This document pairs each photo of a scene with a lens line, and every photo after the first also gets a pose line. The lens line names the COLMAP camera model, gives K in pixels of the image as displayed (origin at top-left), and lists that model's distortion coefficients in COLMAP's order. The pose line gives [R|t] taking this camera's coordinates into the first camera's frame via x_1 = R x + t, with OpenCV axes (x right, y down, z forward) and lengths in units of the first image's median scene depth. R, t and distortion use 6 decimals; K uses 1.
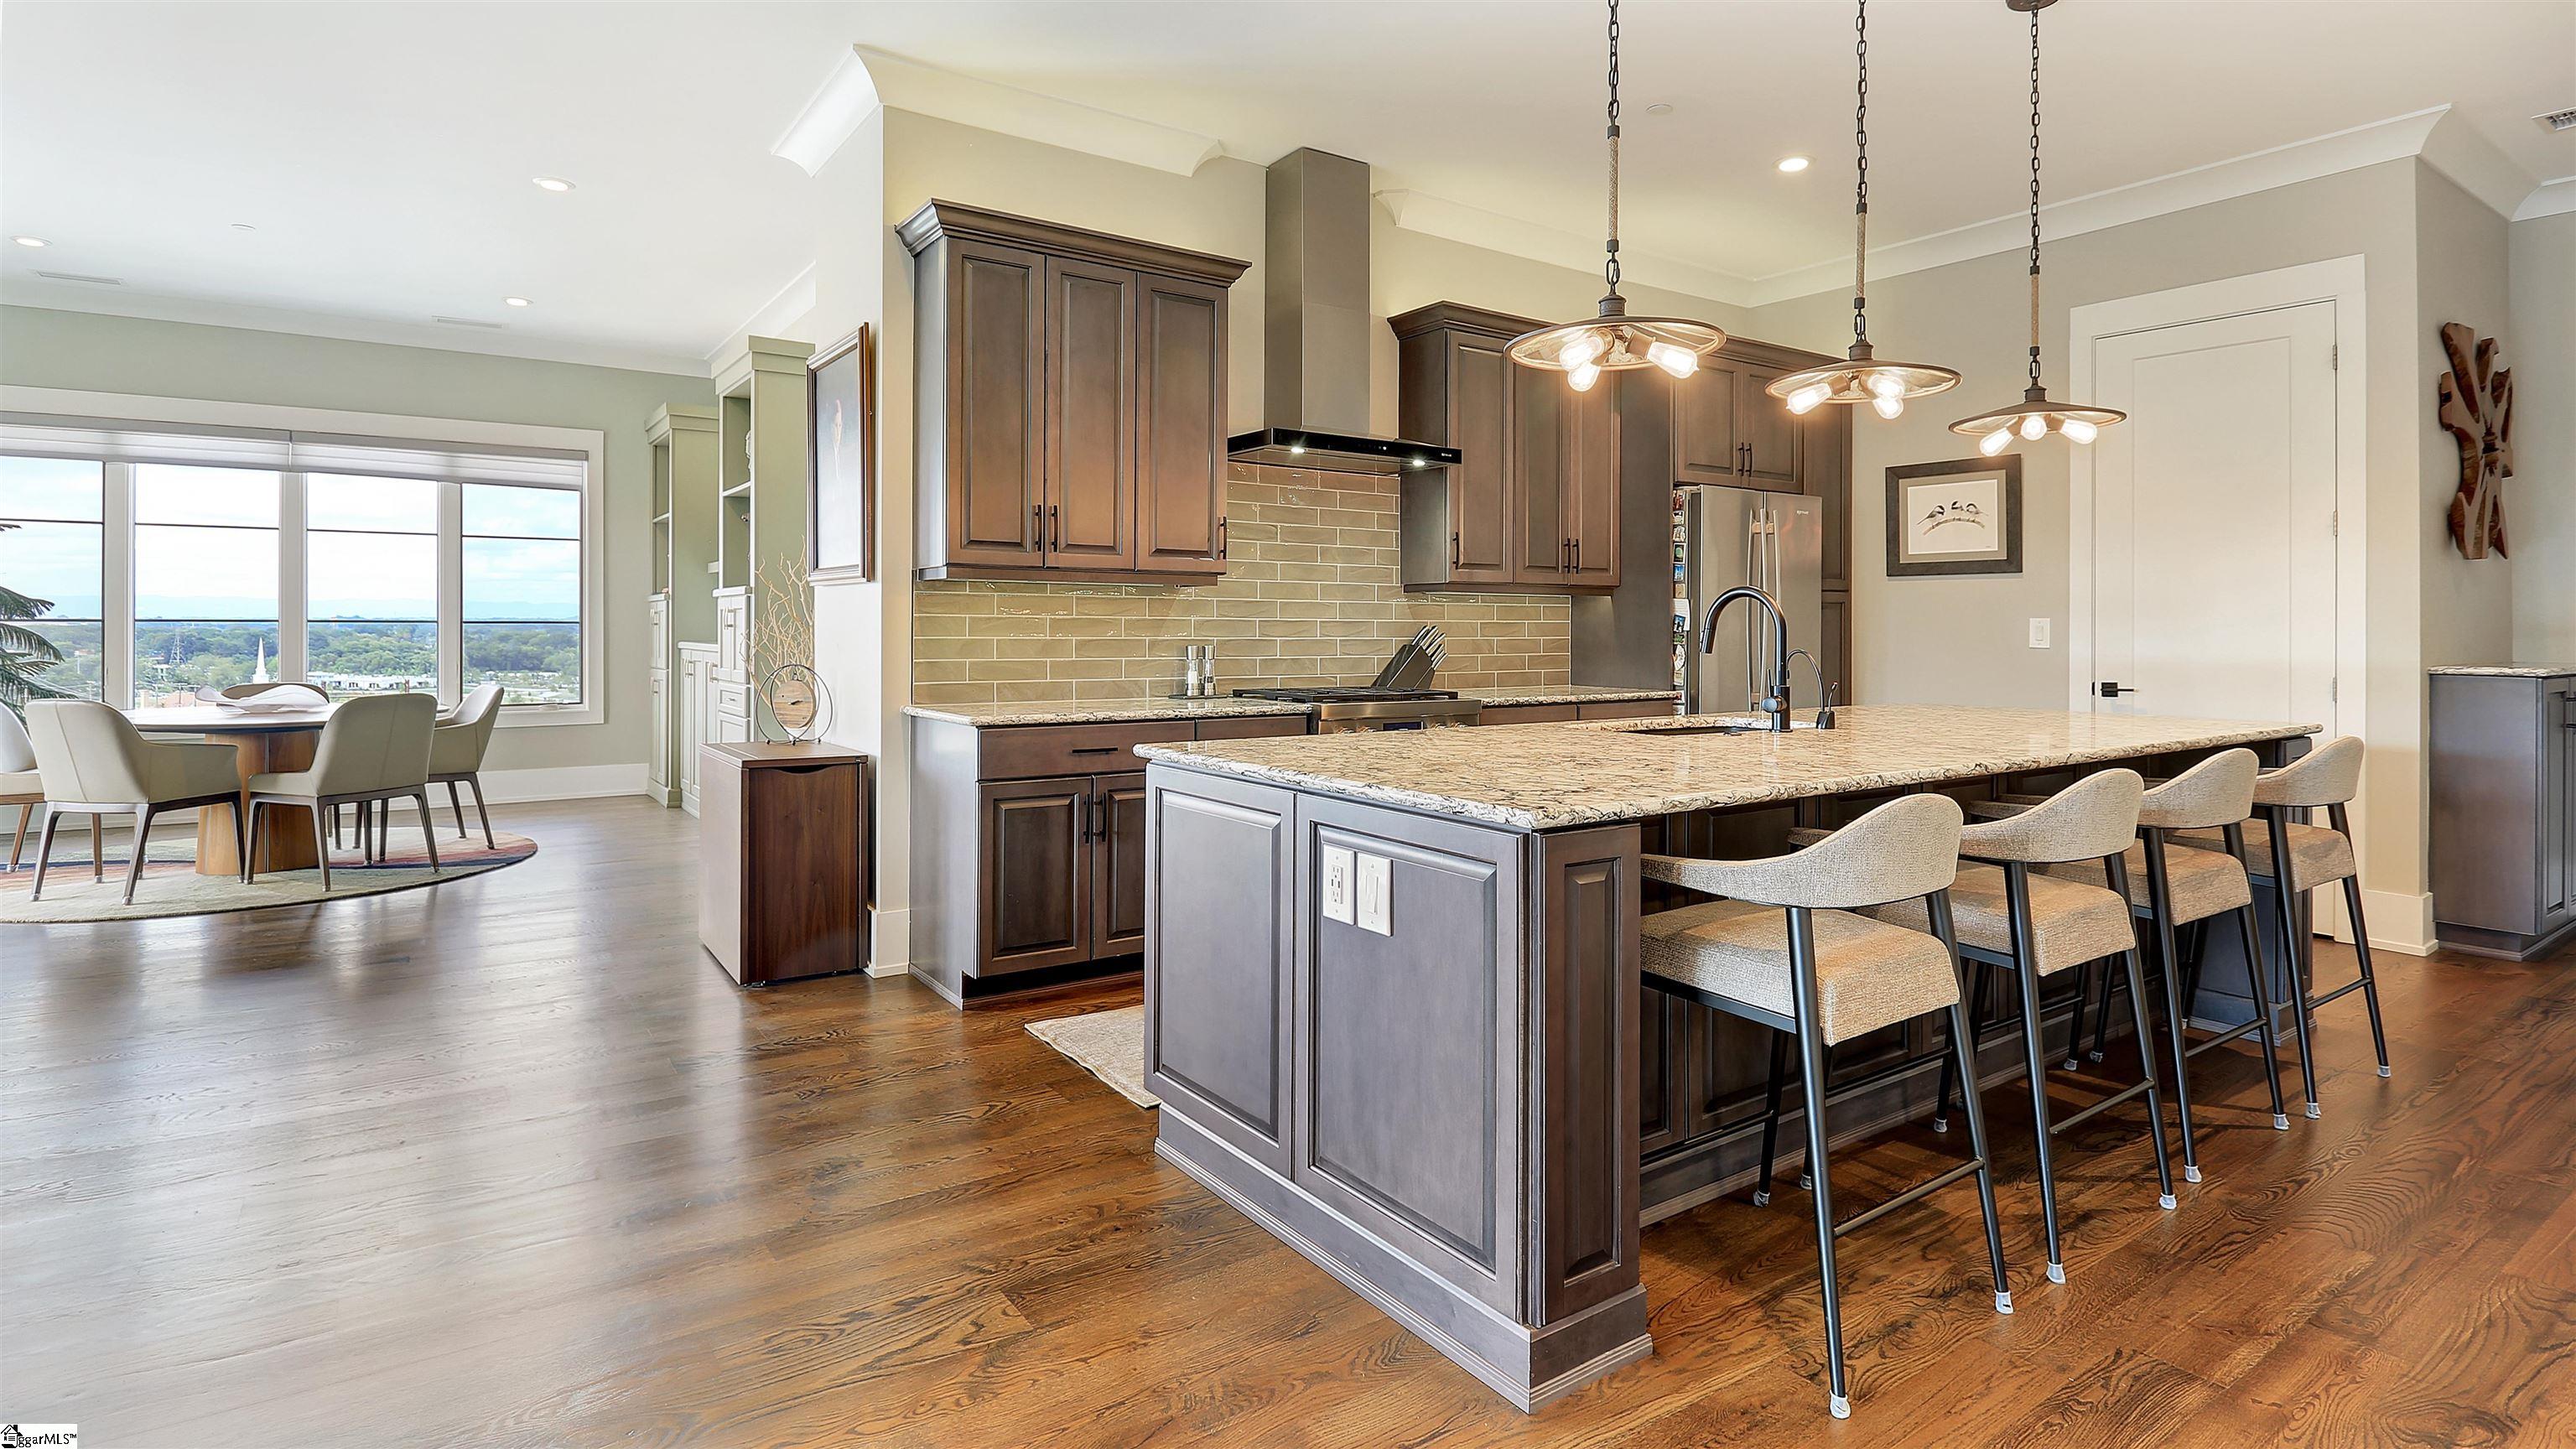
lens RADIAL K [[1263.7, 0, 1285.6], [0, 1263.7, 615.0], [0, 0, 1]] dist [-0.037889, 0.000115]
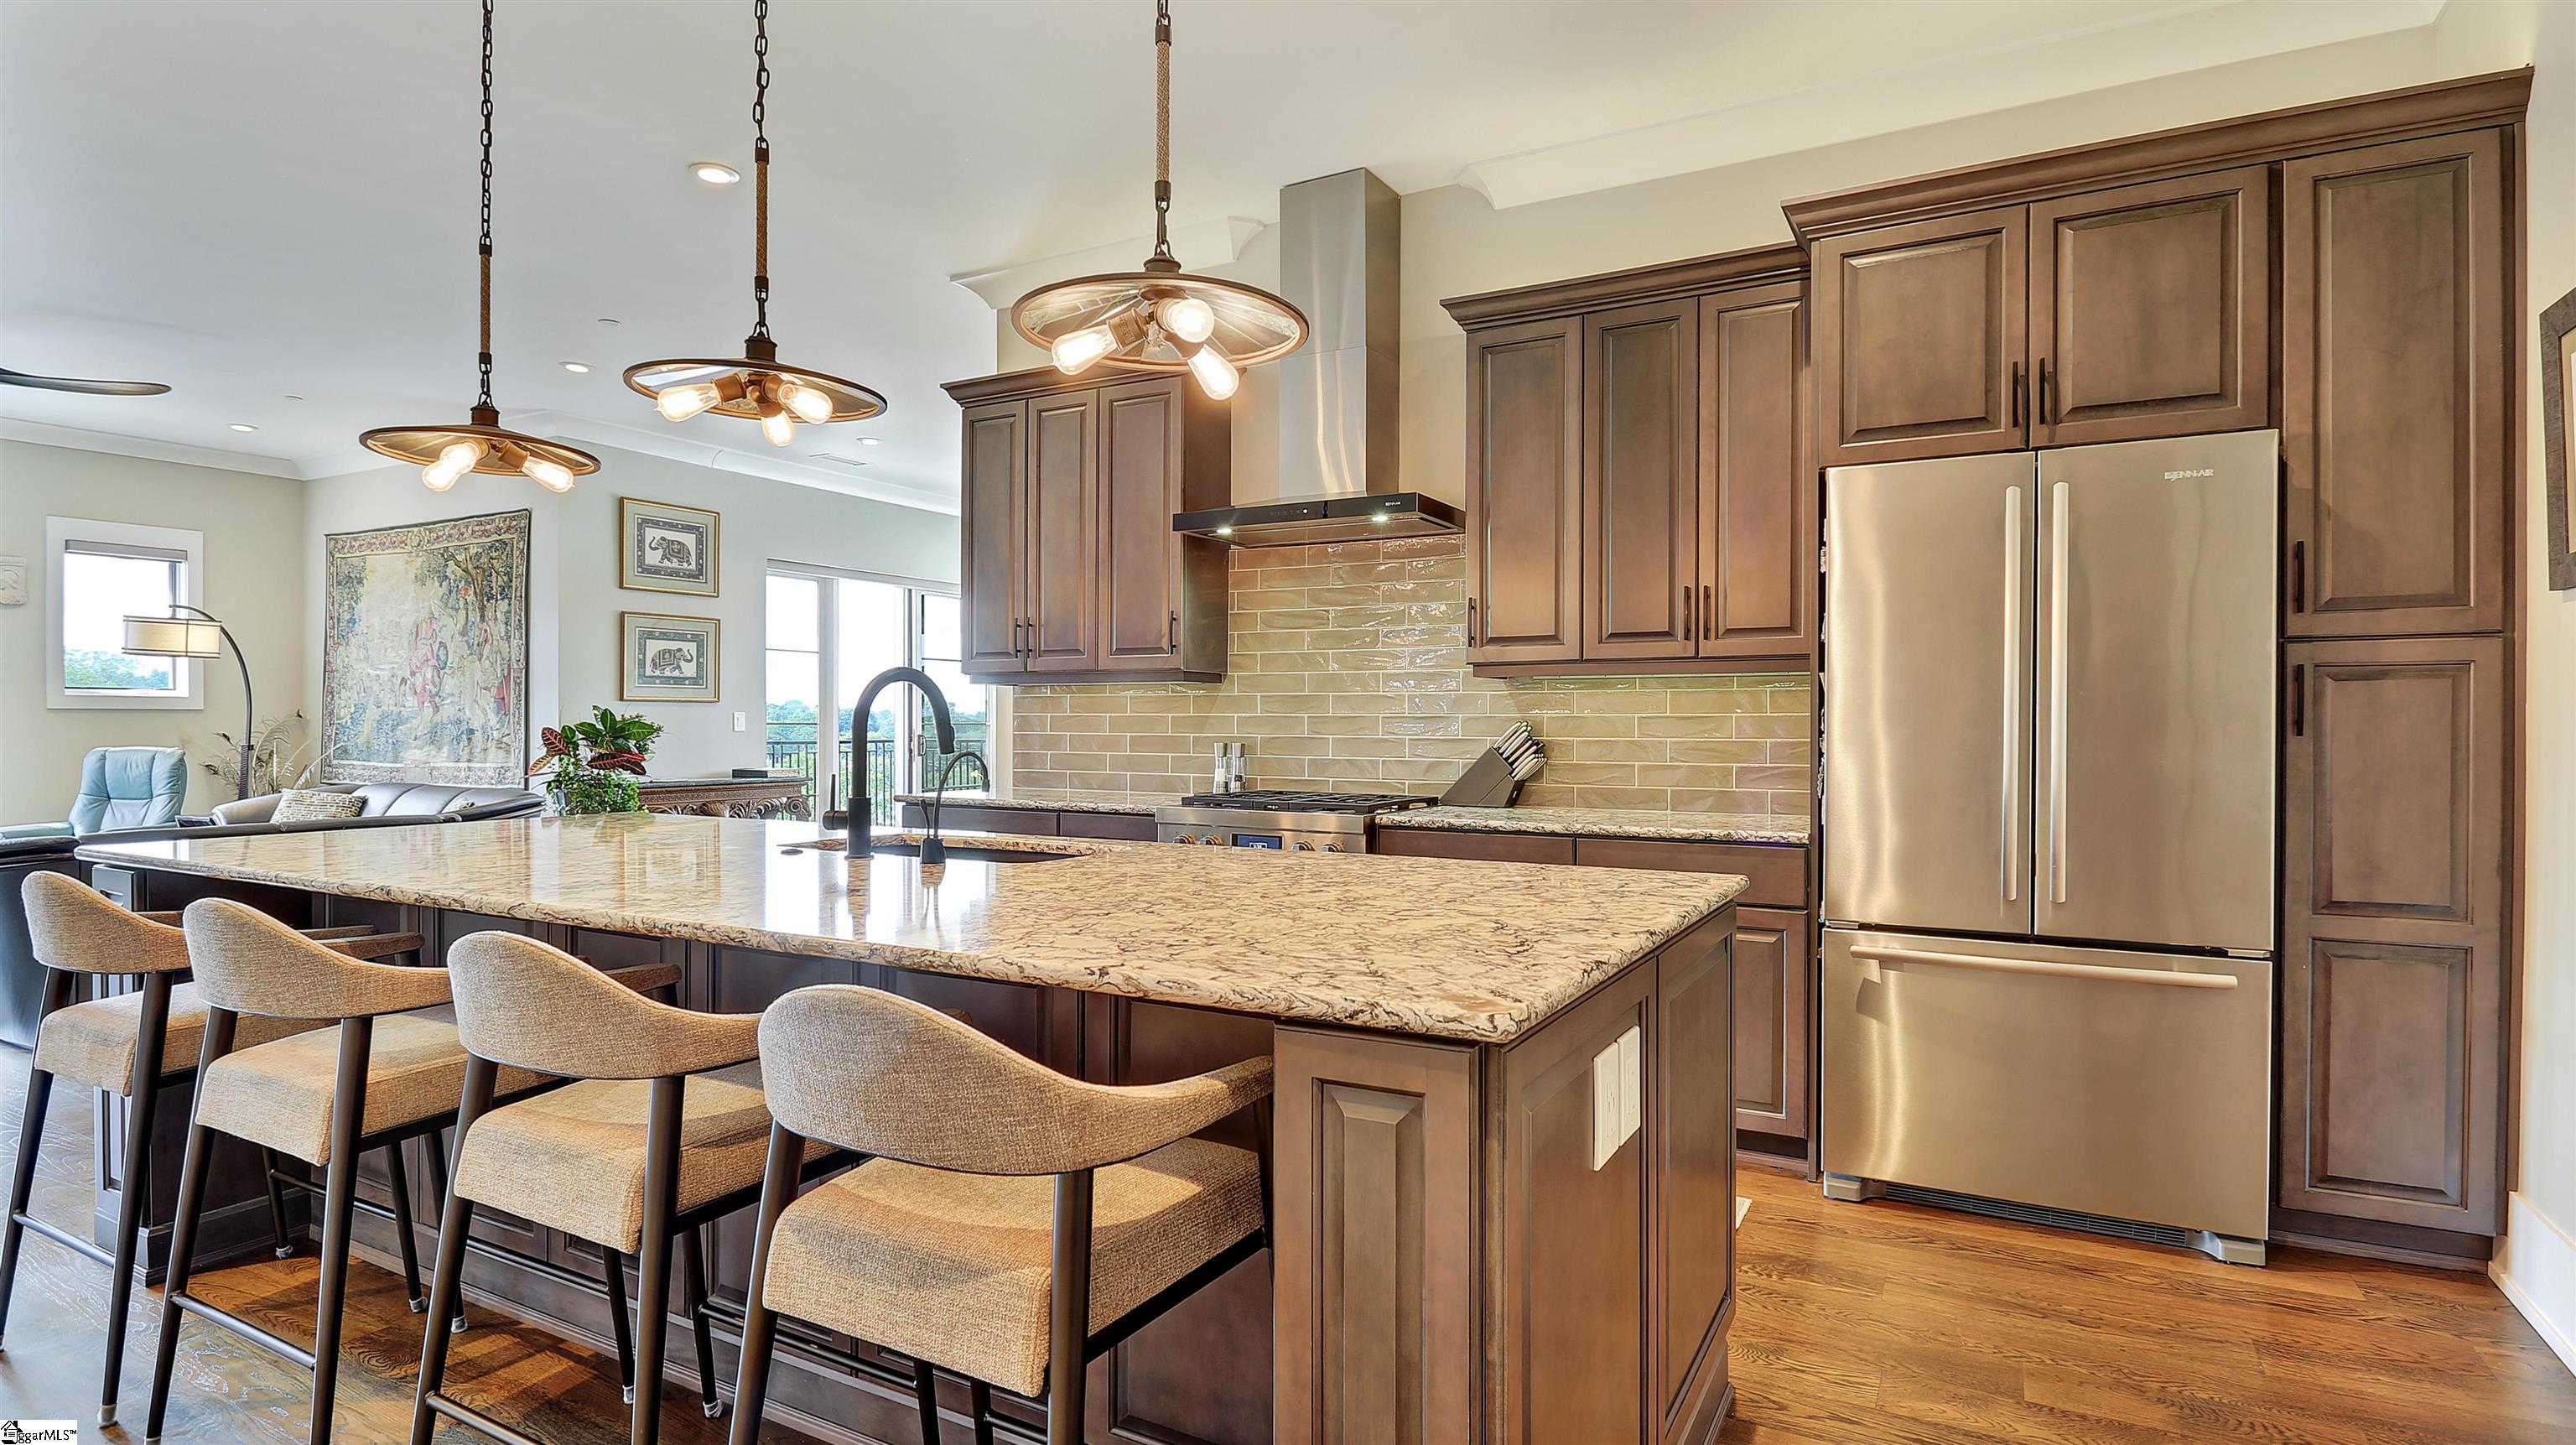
lens RADIAL K [[1285.3, 0, 1293.7], [0, 1285.3, 741.7], [0, 0, 1]] dist [0.010175, -0.017259]
pose [[0.450077, 0.008408, -0.892950, 0.752308], [0.008271, 0.999874, 0.013583, 0.009239], [0.892951, -0.013499, 0.449951, 0.541763]]
